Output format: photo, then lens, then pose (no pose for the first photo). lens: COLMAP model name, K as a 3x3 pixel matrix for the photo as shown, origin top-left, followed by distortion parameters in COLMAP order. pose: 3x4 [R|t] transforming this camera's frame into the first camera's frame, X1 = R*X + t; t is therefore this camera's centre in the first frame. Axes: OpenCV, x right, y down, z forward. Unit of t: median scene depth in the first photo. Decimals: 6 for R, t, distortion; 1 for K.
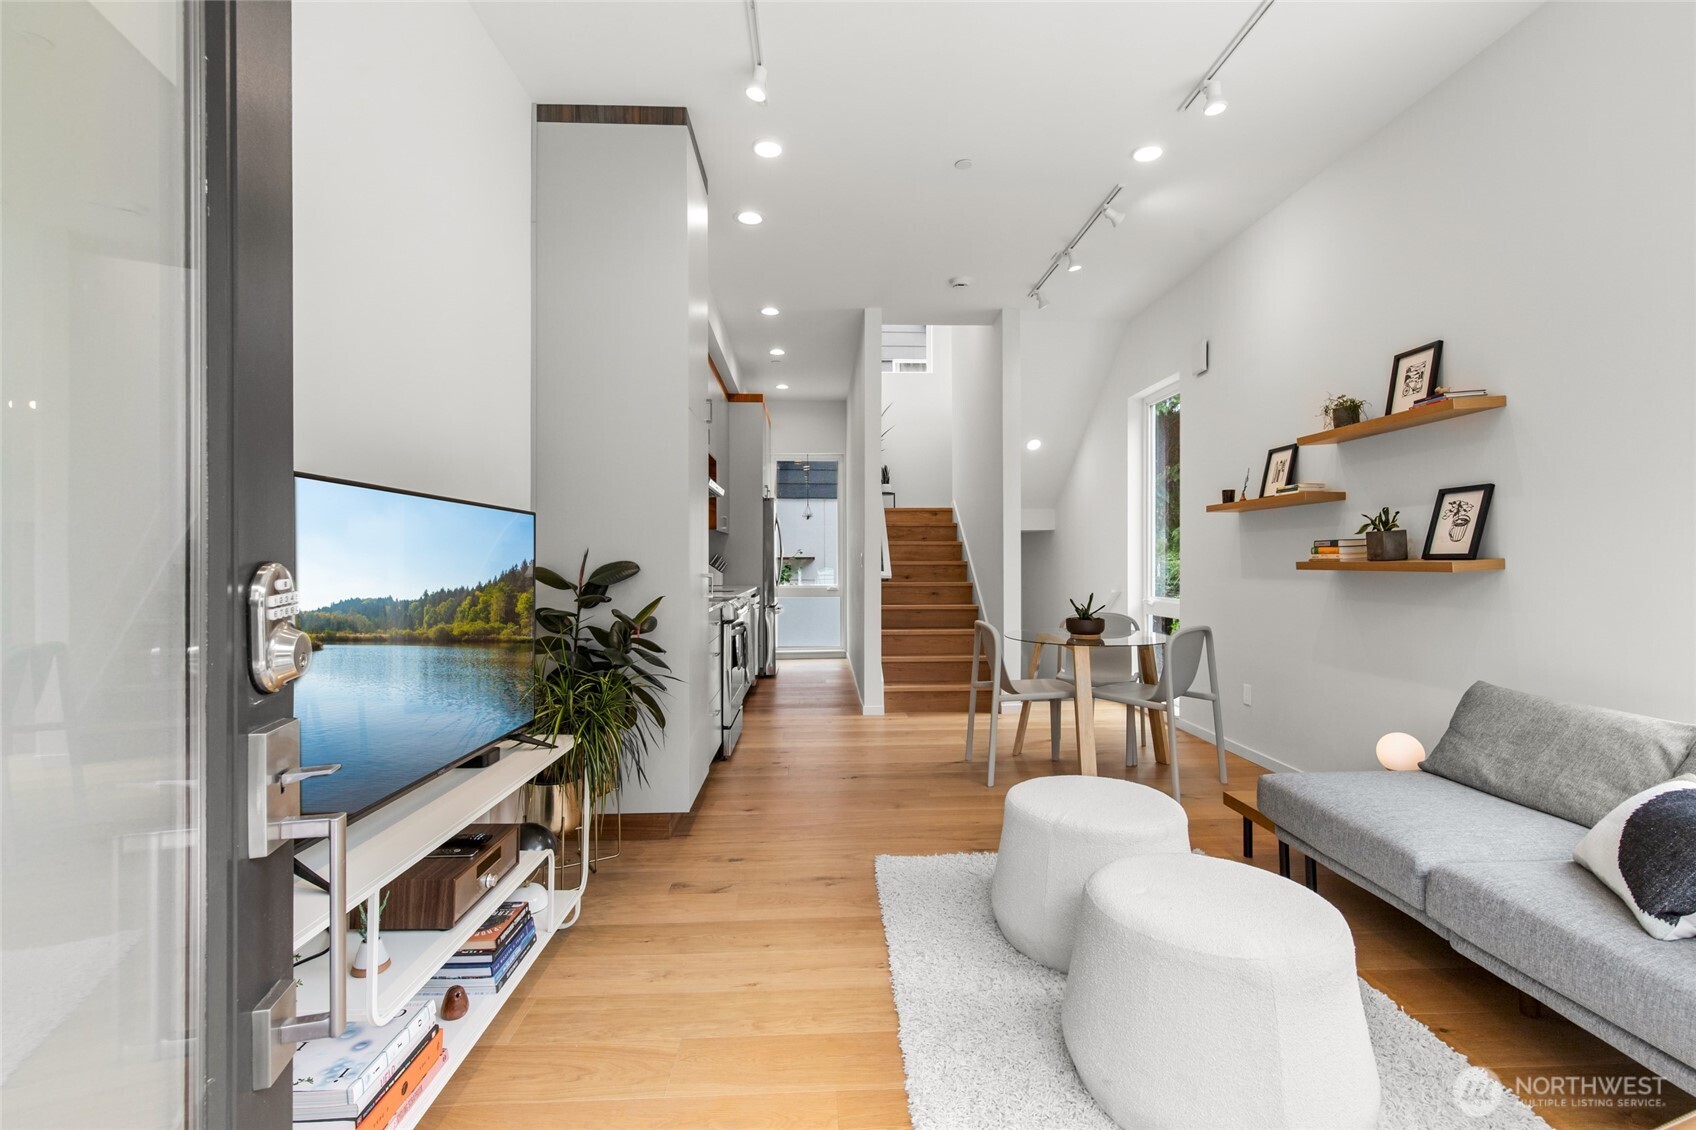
lens RADIAL K [[758.3, 0, 855.0], [0, 758.3, 560.0], [0, 0, 1]] dist [-0.000632, -0.000422]
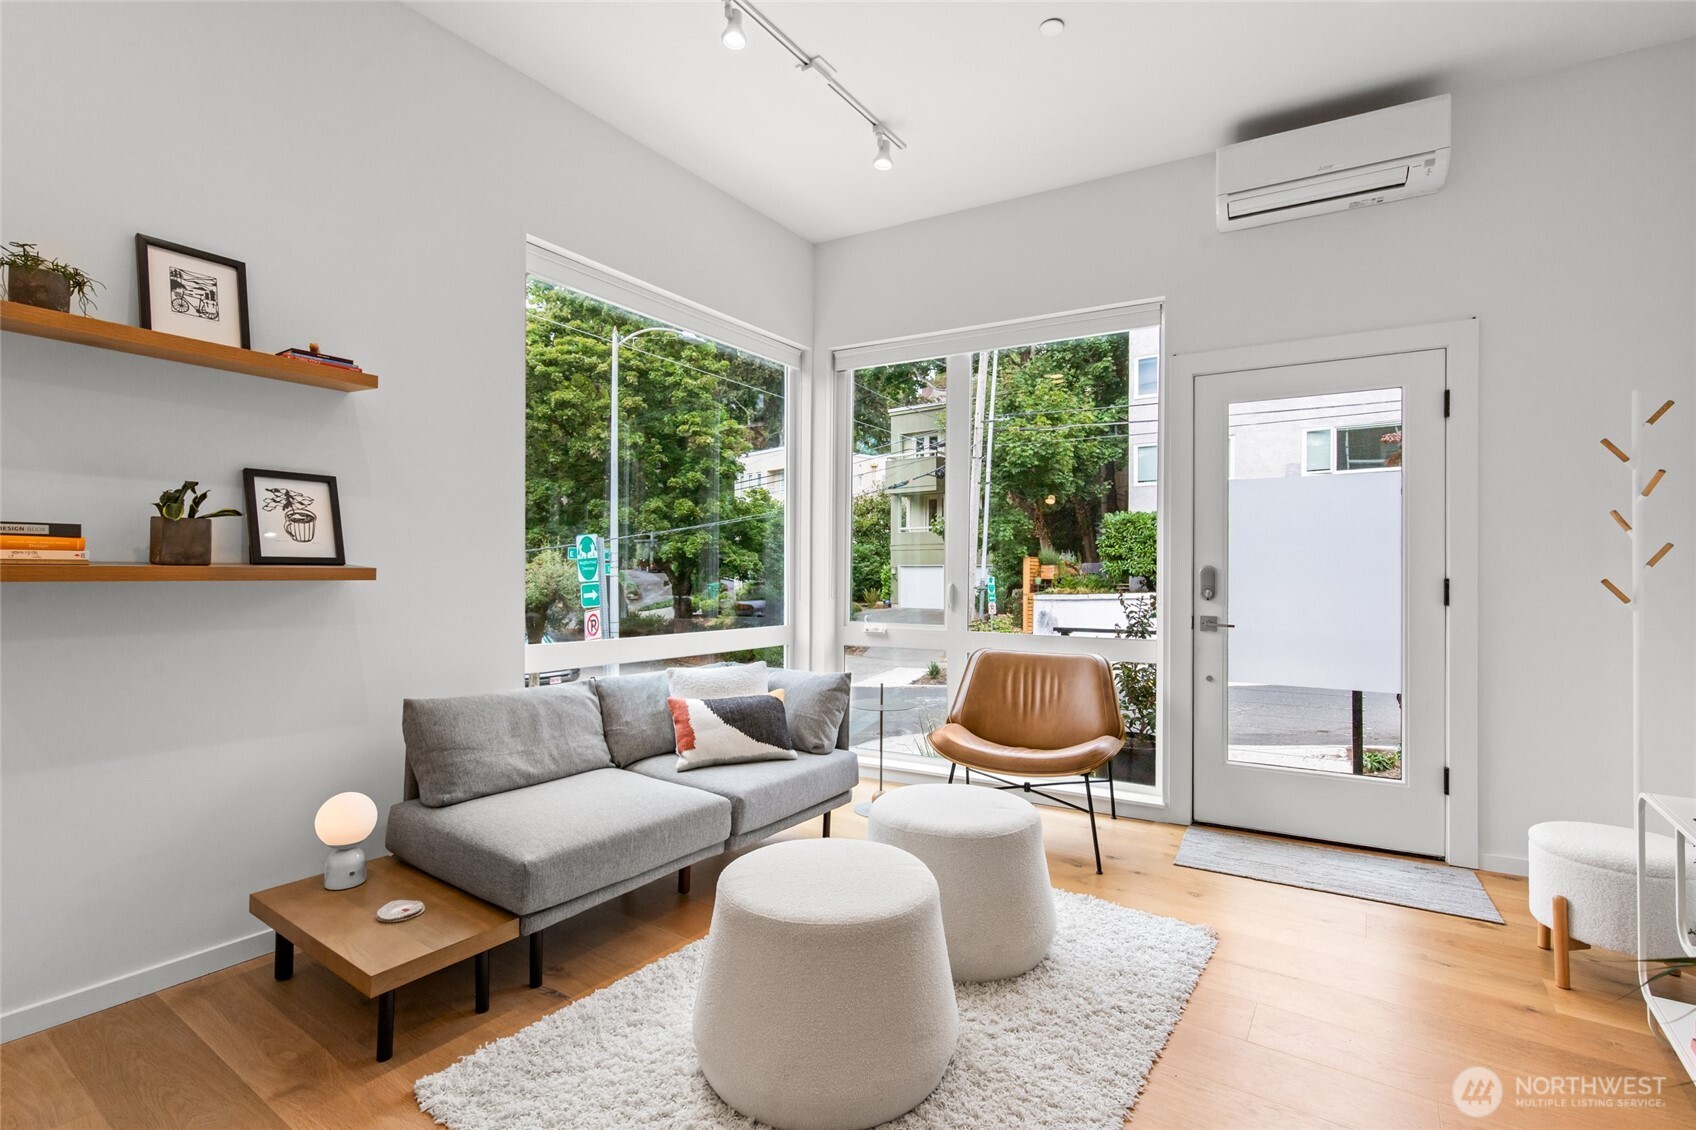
lens RADIAL K [[759.6, 0, 853.6], [0, 759.6, 572.5], [0, 0, 1]] dist [0.004537, -0.000359]
pose [[-0.792679, 0.000102, 0.609639, -0.104541], [-0.003924, 0.999978, -0.005270, 0.006641], [-0.609627, -0.006570, -0.792661, 0.915998]]
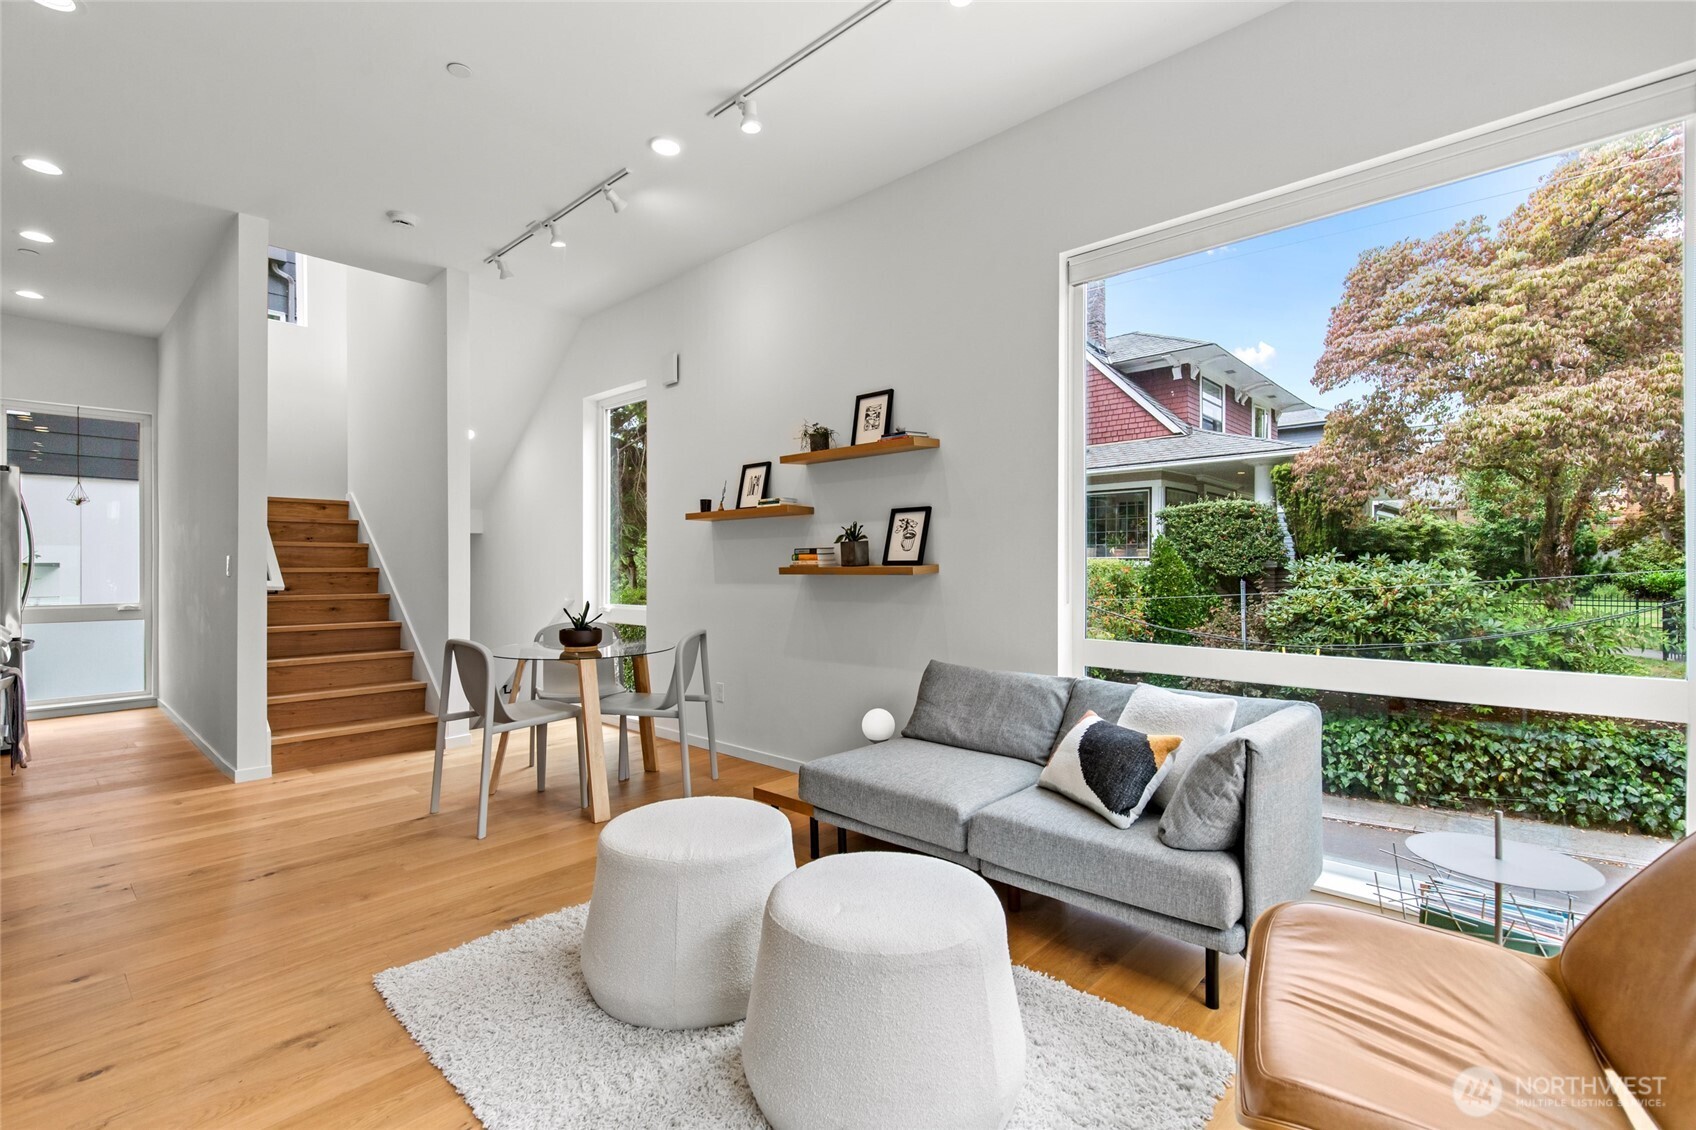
lens RADIAL K [[754.6, 0, 844.0], [0, 754.6, 569.8], [0, 0, 1]] dist [0.004248, 0.000013]
pose [[0.712022, 0.000494, 0.702157, -0.114710], [-0.001305, 0.999999, 0.000620, 0.004460], [-0.702156, -0.001358, 0.712022, 0.130288]]
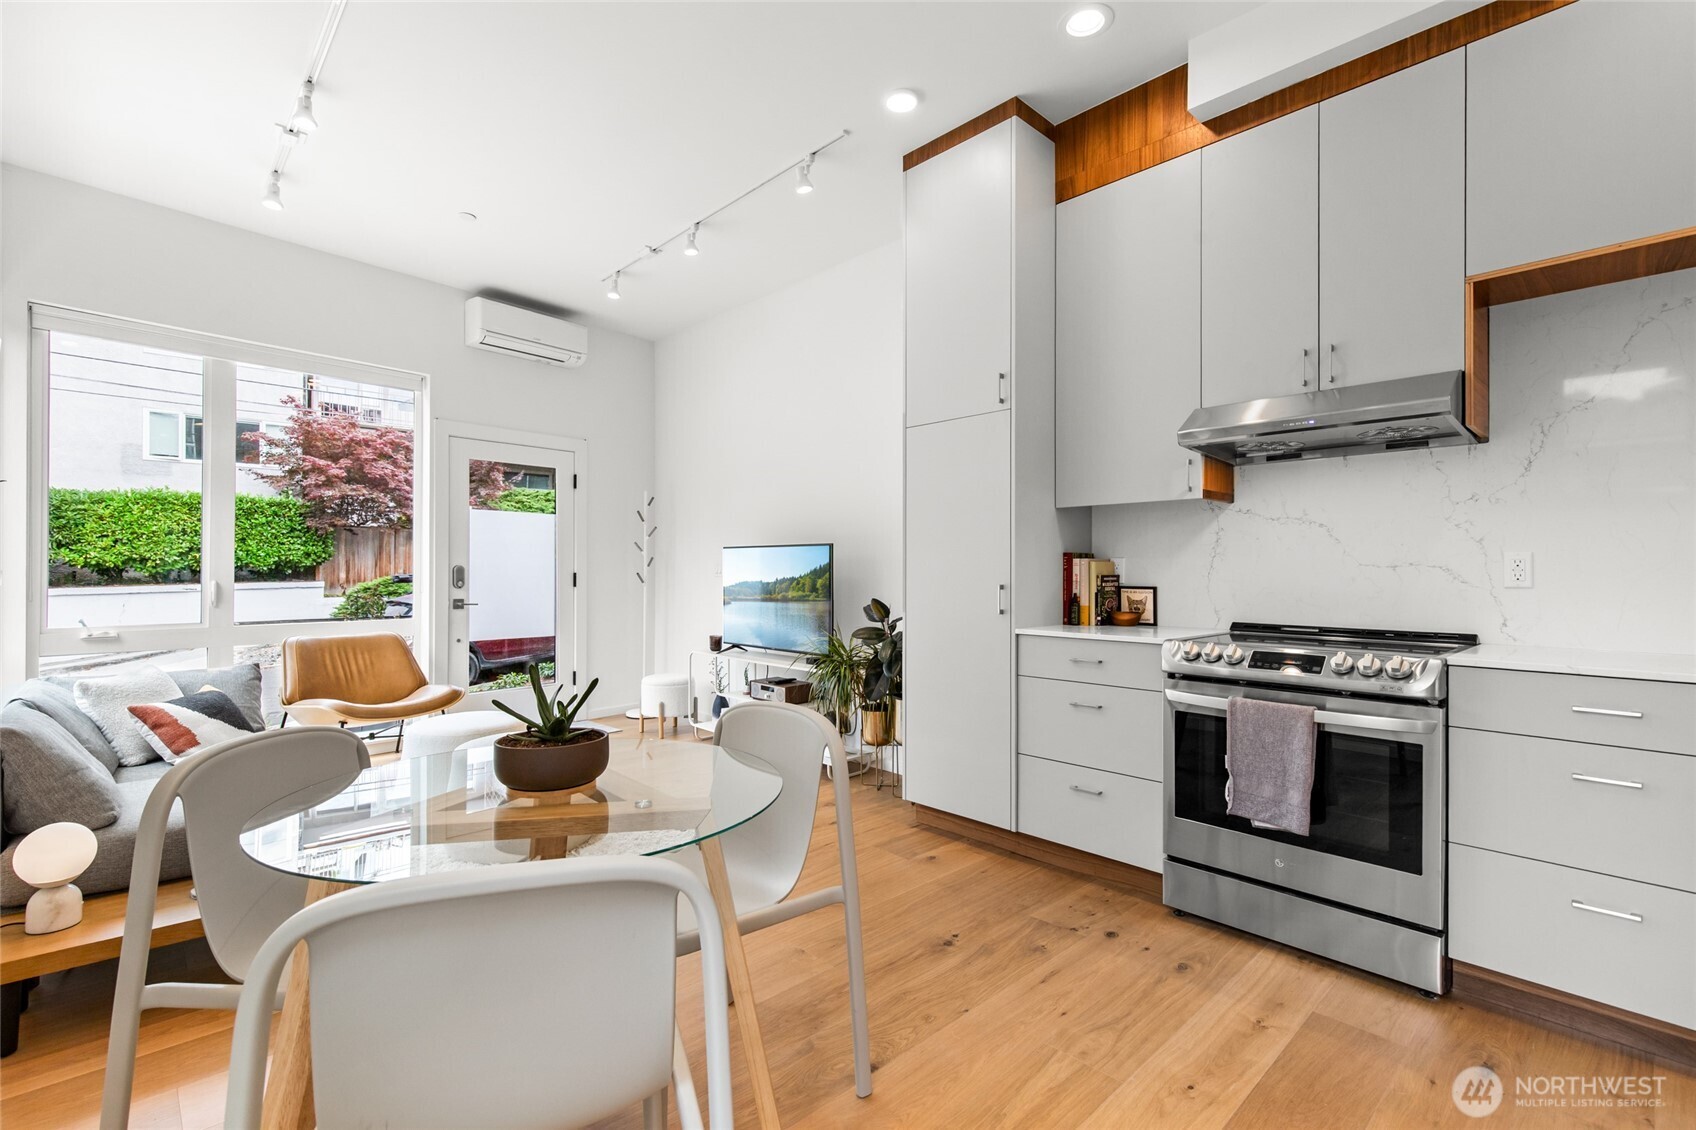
lens RADIAL K [[764.2, 0, 845.6], [0, 764.2, 570.9], [0, 0, 1]] dist [-0.001751, -0.000349]
pose [[-0.759711, 0.001408, -0.650259, 0.437710], [0.000635, 0.999999, 0.001423, 0.001240], [0.650261, 0.000668, -0.759711, 1.391473]]
